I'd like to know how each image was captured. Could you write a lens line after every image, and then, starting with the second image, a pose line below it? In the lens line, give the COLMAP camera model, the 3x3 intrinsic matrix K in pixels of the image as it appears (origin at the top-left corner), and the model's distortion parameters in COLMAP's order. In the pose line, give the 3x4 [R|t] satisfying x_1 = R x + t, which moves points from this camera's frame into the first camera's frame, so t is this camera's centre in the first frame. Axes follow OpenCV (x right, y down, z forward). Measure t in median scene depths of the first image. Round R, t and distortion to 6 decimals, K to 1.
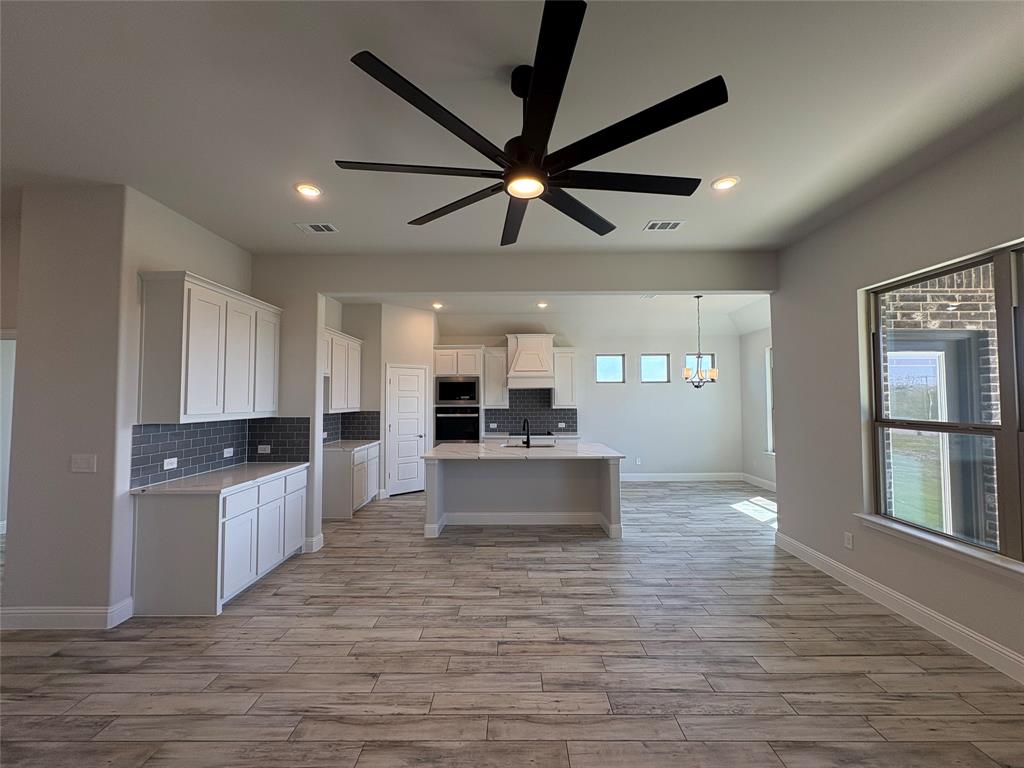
lens RADIAL K [[408.1, 0, 512.0], [0, 408.1, 384.0], [0, 0, 1]] dist [0.001094, 0.000084]
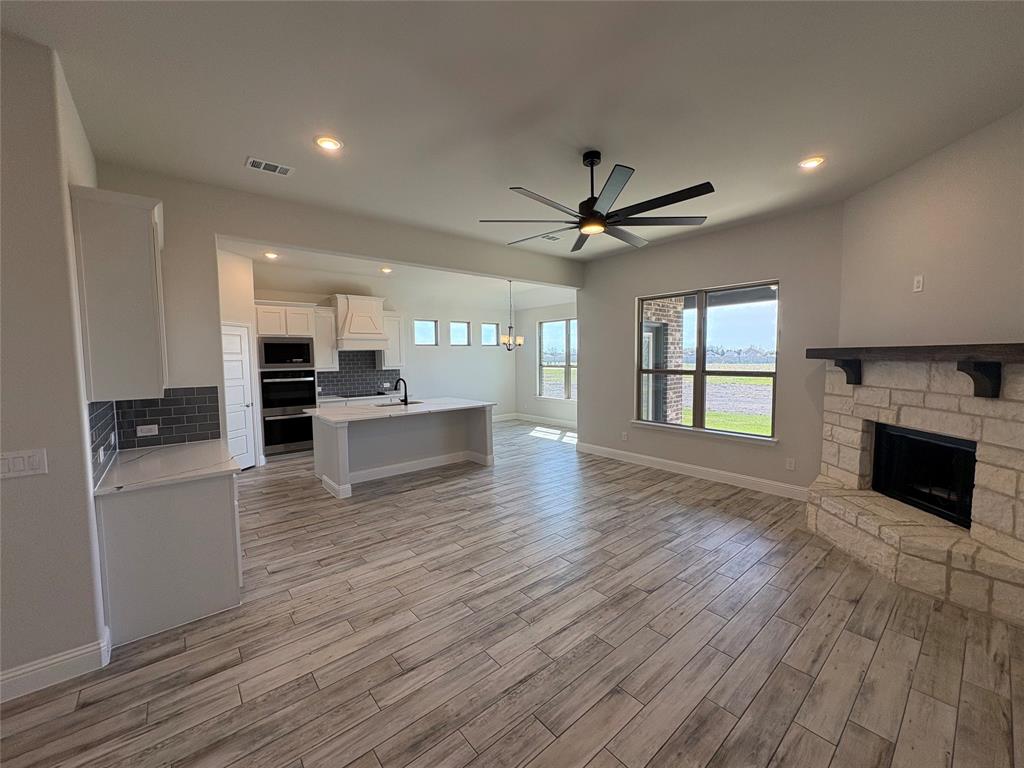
lens RADIAL K [[408.1, 0, 512.0], [0, 408.1, 384.0], [0, 0, 1]] dist [0.001094, 0.000084]
pose [[0.762371, -0.049959, 0.645209, -0.548531], [-0.013487, 0.995572, 0.093024, -0.008875], [-0.647000, -0.079621, 0.758321, -0.025748]]
